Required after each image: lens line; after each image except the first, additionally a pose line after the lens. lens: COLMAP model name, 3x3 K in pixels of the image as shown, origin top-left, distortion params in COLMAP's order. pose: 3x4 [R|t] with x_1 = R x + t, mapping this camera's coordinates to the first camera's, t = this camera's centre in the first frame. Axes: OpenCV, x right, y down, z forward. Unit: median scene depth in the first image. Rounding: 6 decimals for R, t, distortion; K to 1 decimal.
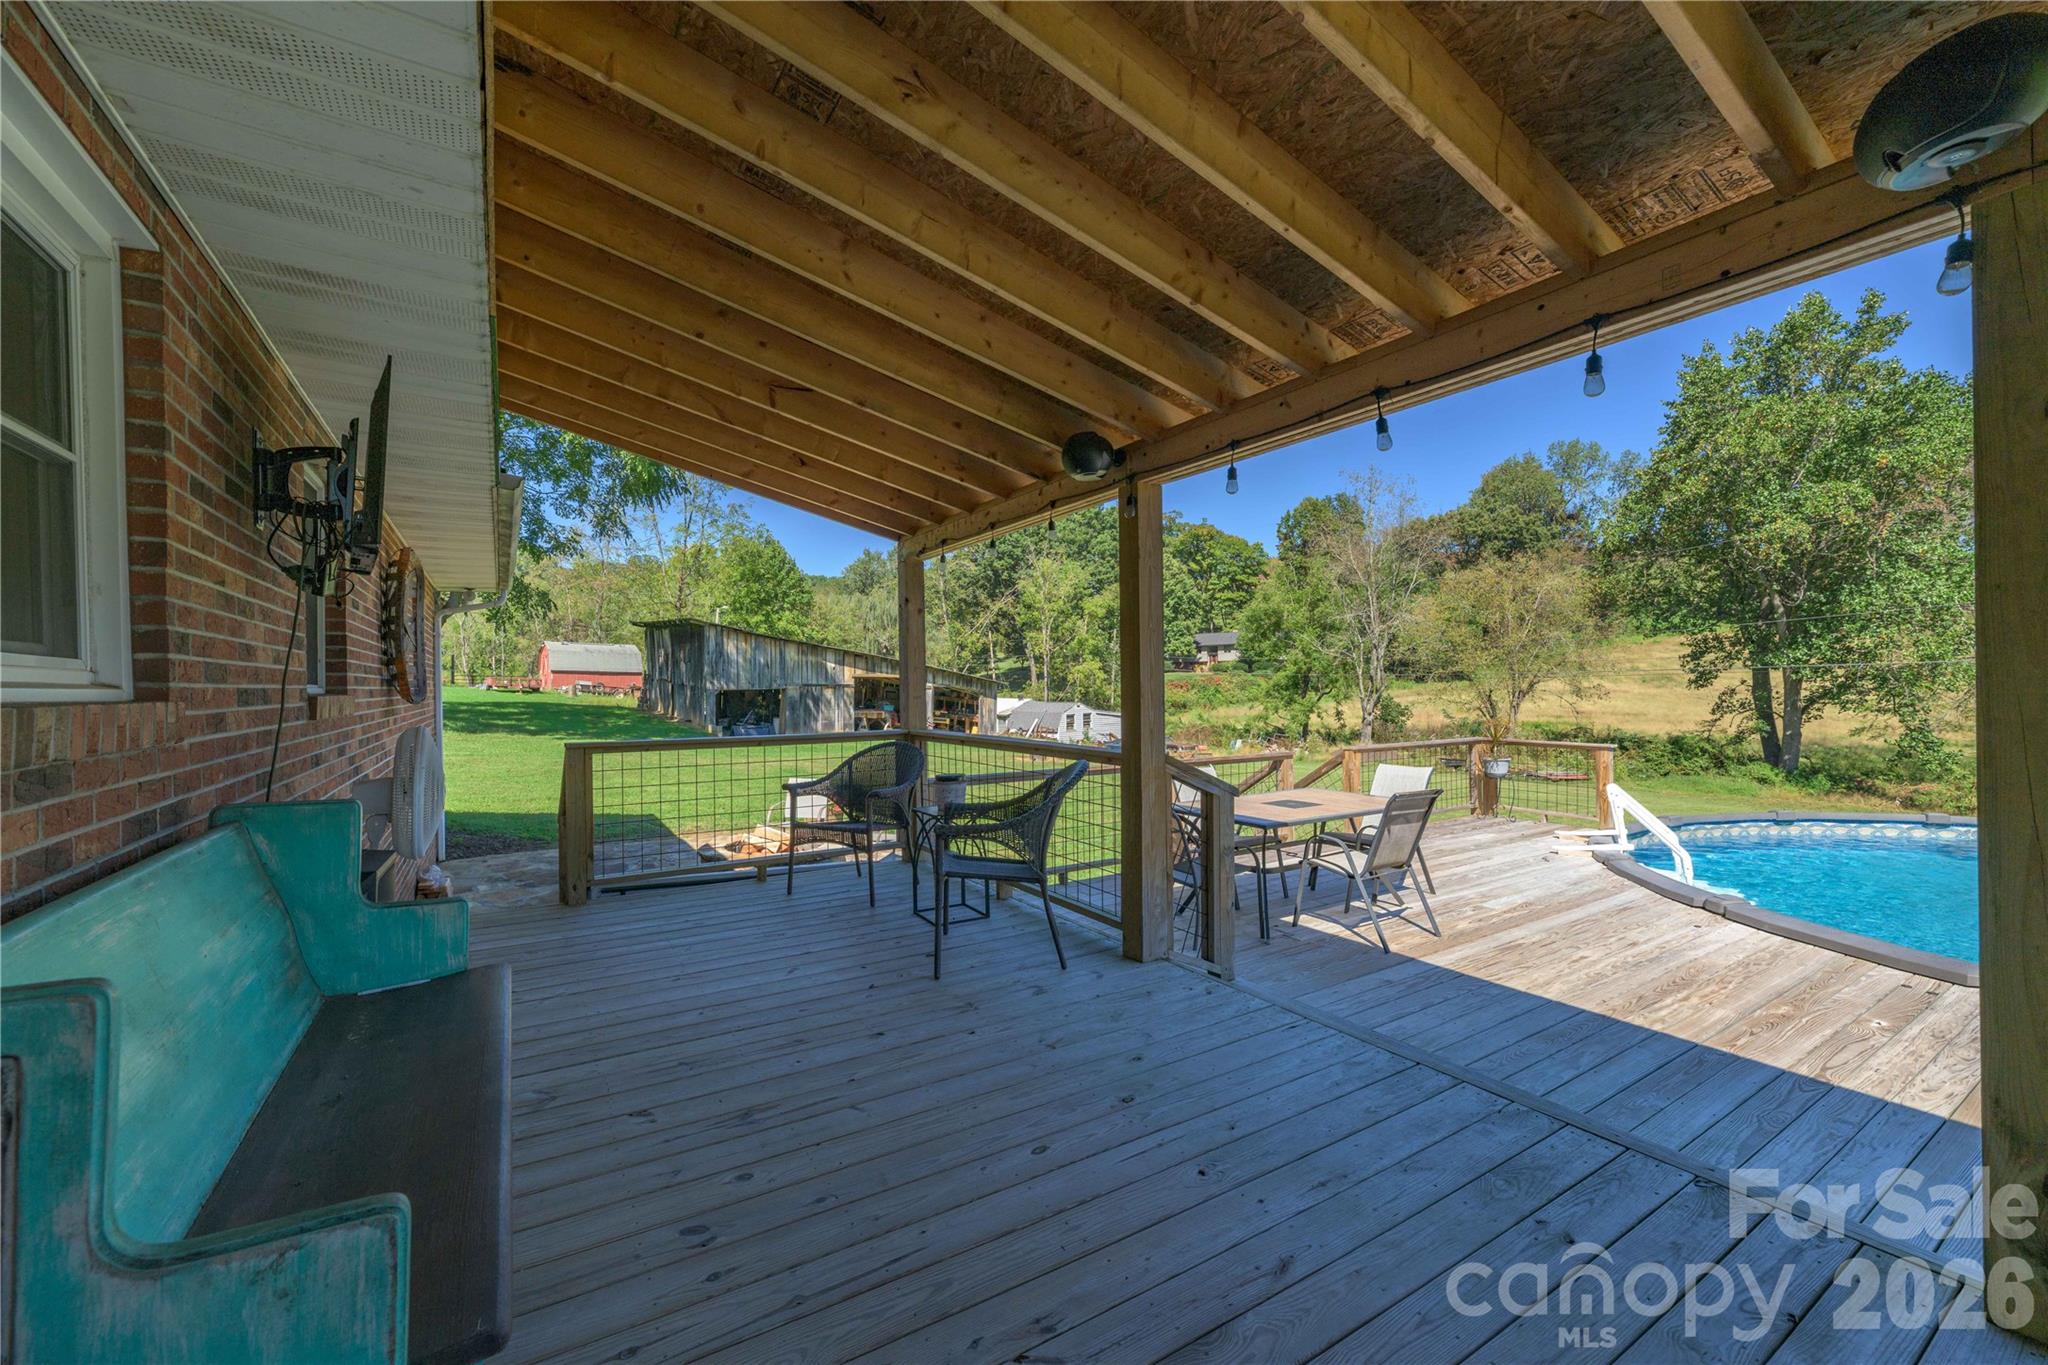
lens RADIAL K [[821.6, 0, 1024.7], [0, 821.6, 685.1], [0, 0, 1]] dist [0.000770, 0.000084]
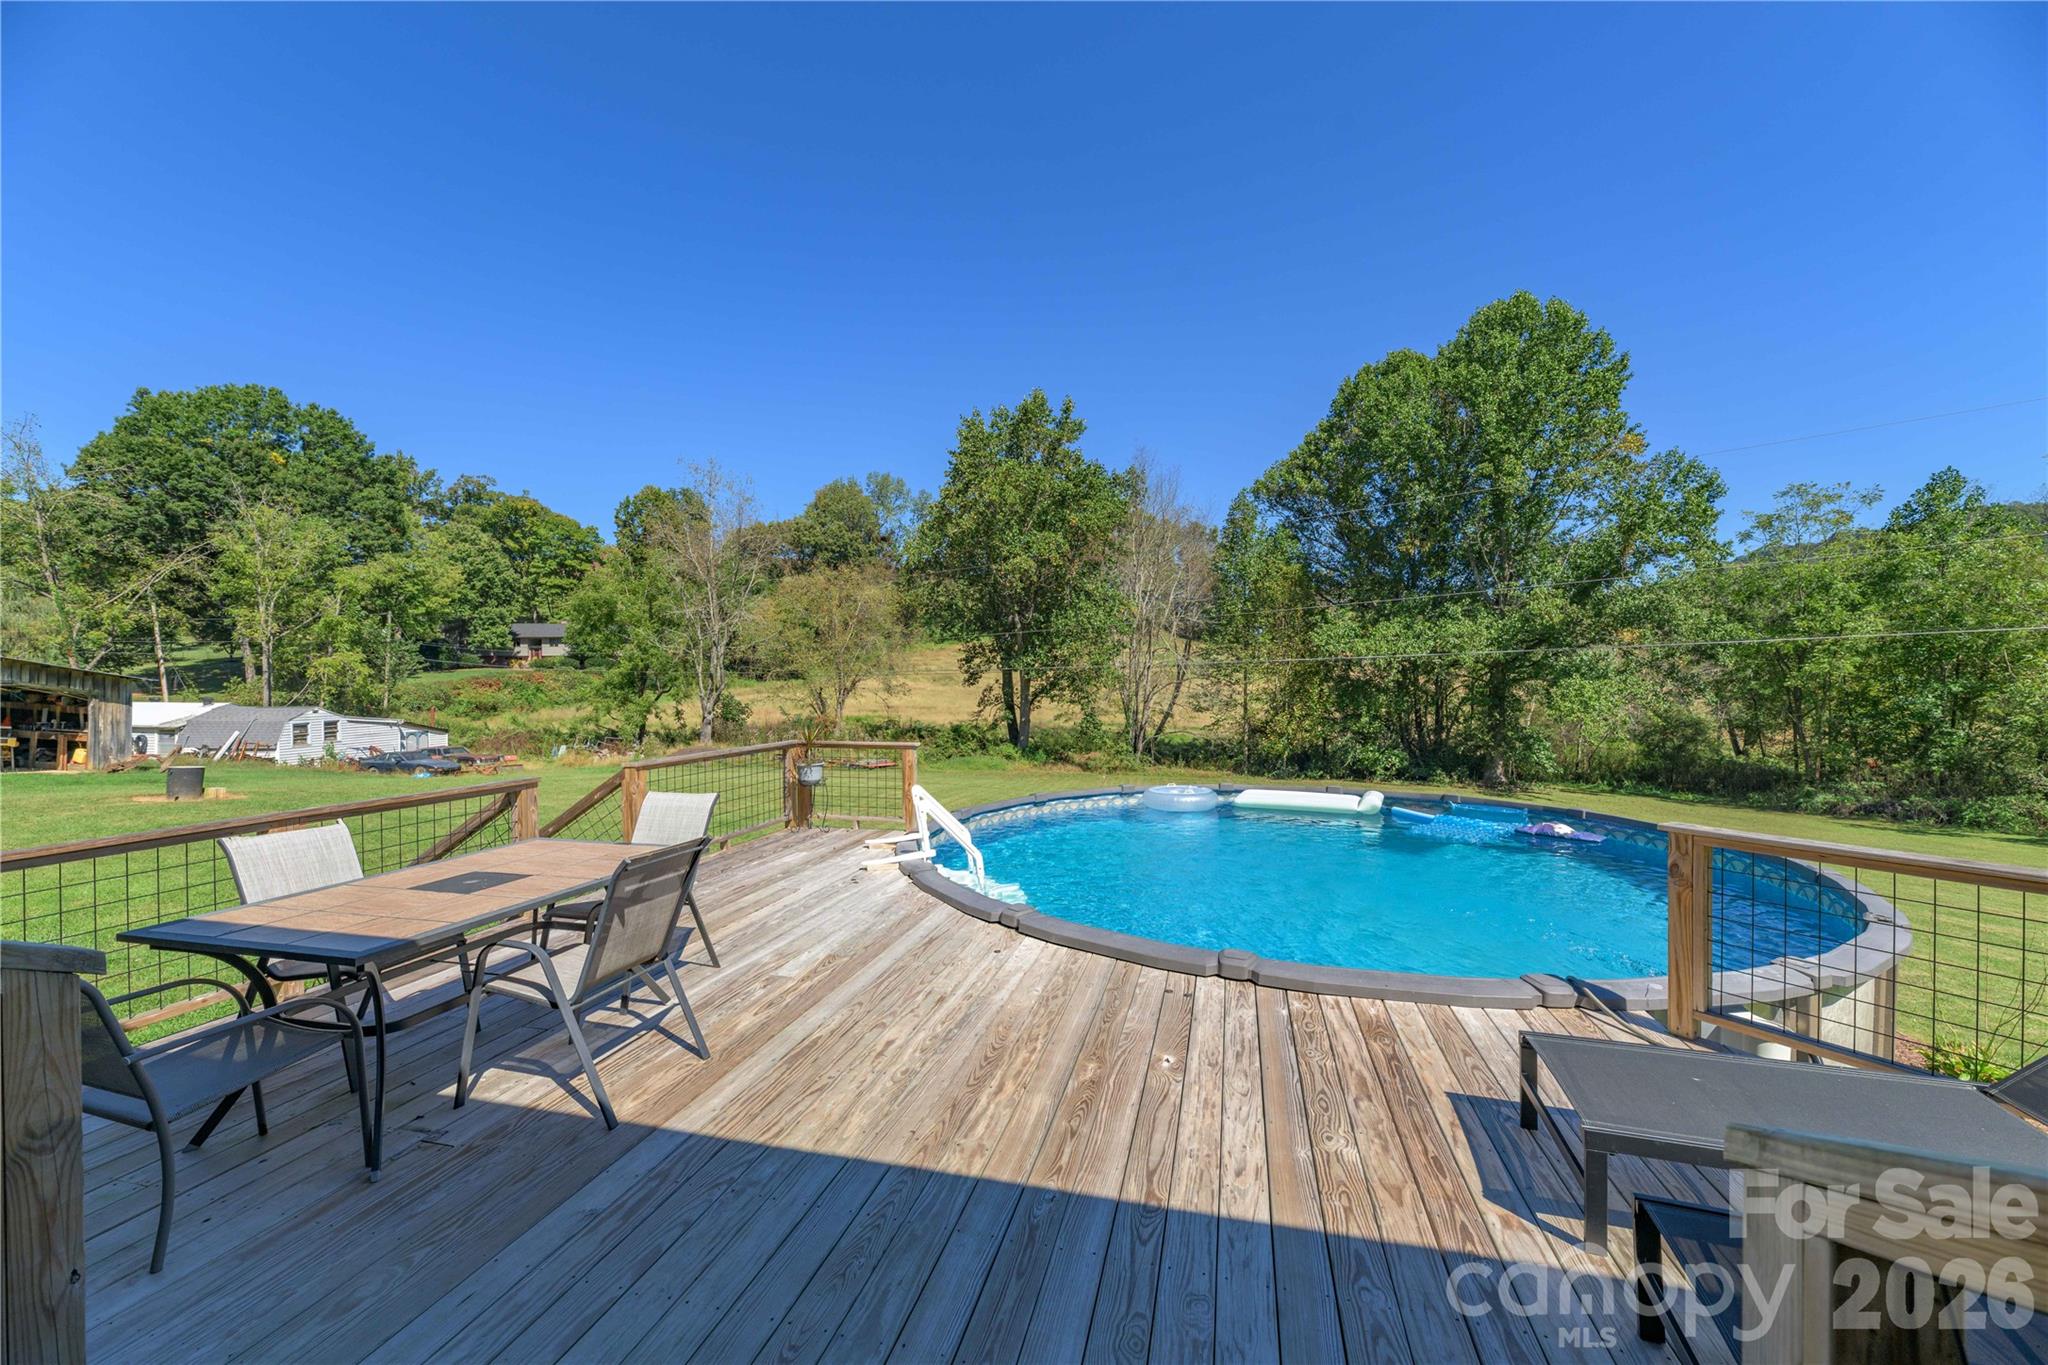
lens RADIAL K [[821.6, 0, 1024.7], [0, 821.6, 685.1], [0, 0, 1]] dist [0.000770, 0.000084]
pose [[0.727462, -0.001083, 0.686147, 0.022586], [-0.000226, 0.999998, 0.001818, 0.000352], [-0.686148, -0.001478, 0.727461, 0.032723]]
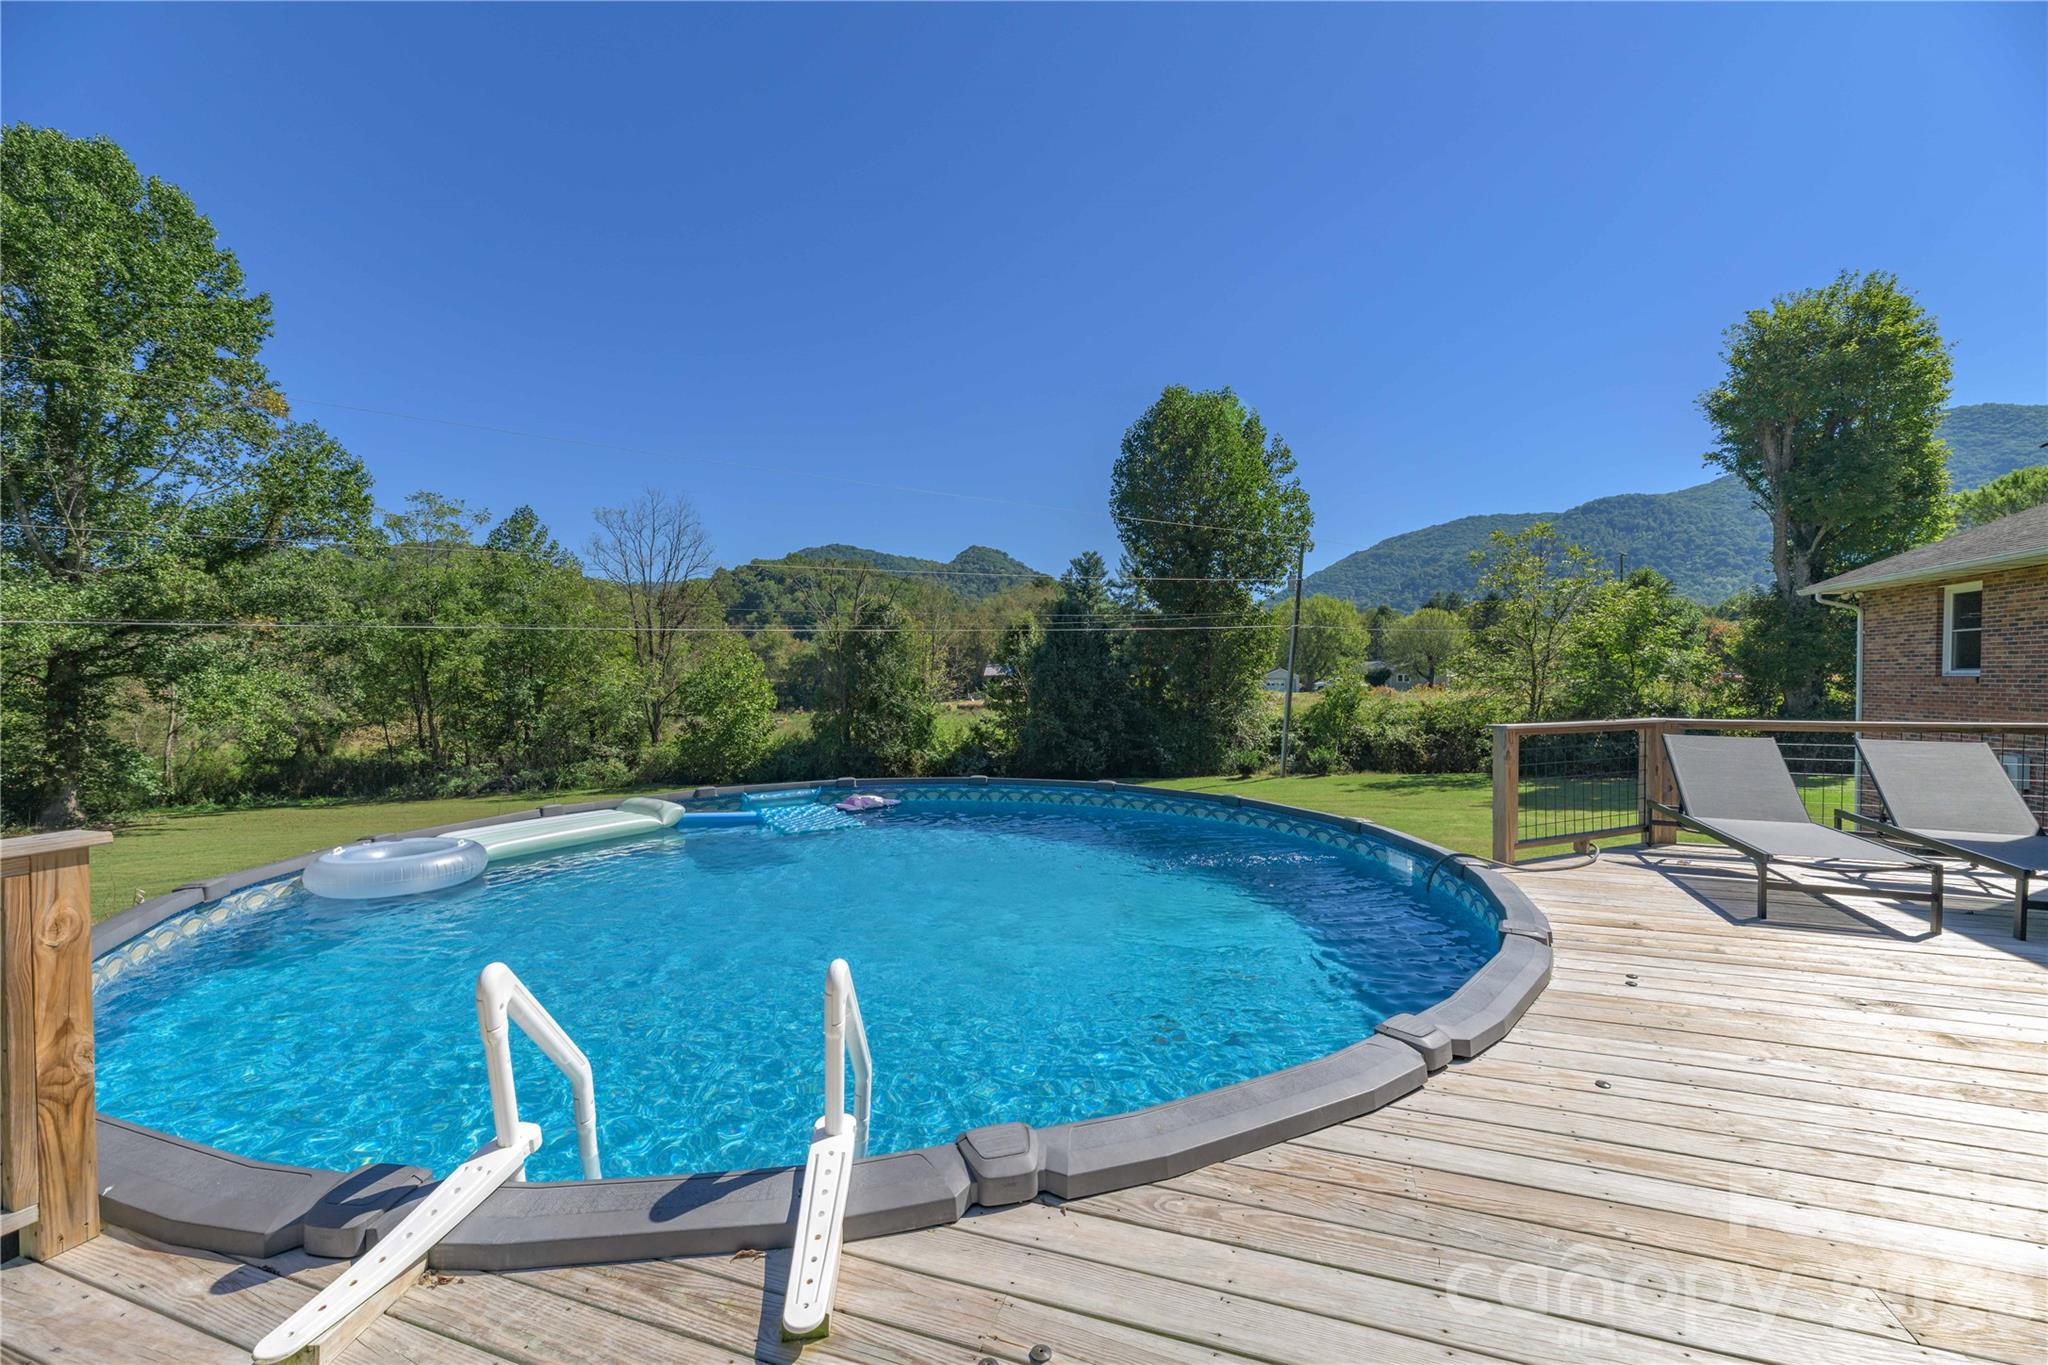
lens RADIAL K [[825.2, 0, 1027.0], [0, 825.2, 690.5], [0, 0, 1]] dist [0.003048, -0.000013]
pose [[-0.613131, -0.006840, 0.789952, 0.061206], [0.009773, 0.999820, 0.016243, 0.004658], [-0.789921, 0.017679, -0.612954, 0.146642]]
